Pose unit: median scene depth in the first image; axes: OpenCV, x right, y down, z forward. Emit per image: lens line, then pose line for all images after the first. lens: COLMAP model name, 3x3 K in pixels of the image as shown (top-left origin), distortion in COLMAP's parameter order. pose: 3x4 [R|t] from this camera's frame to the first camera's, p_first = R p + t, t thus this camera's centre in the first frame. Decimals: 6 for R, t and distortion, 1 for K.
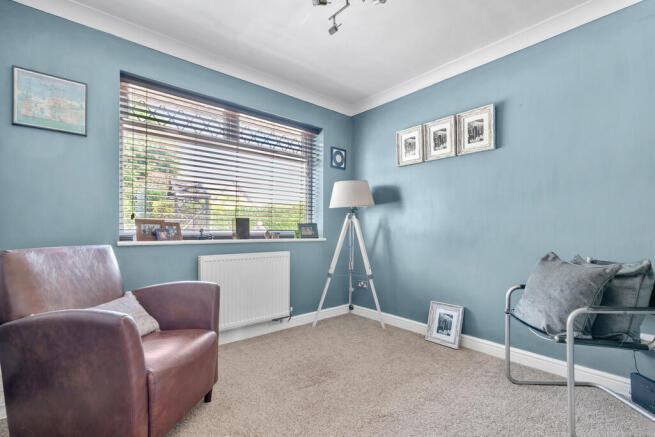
lens RADIAL K [[297.5, 0, 328.3], [0, 297.5, 220.9], [0, 0, 1]] dist [-0.000036, -0.000007]
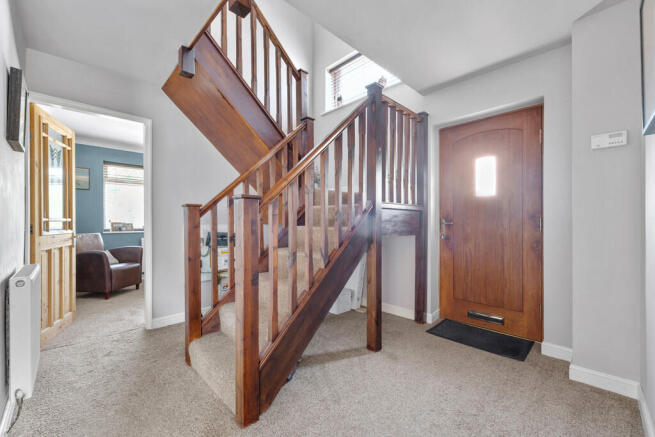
lens RADIAL K [[264.2, 0, 327.5], [0, 264.2, 218.5], [0, 0, 1]] dist [0.000032, -0.000015]
pose [[0.997706, -0.002252, 0.067656, 1.023616], [0.000822, 0.999776, 0.021161, -0.088179], [-0.067688, -0.021057, 0.997484, -1.339854]]
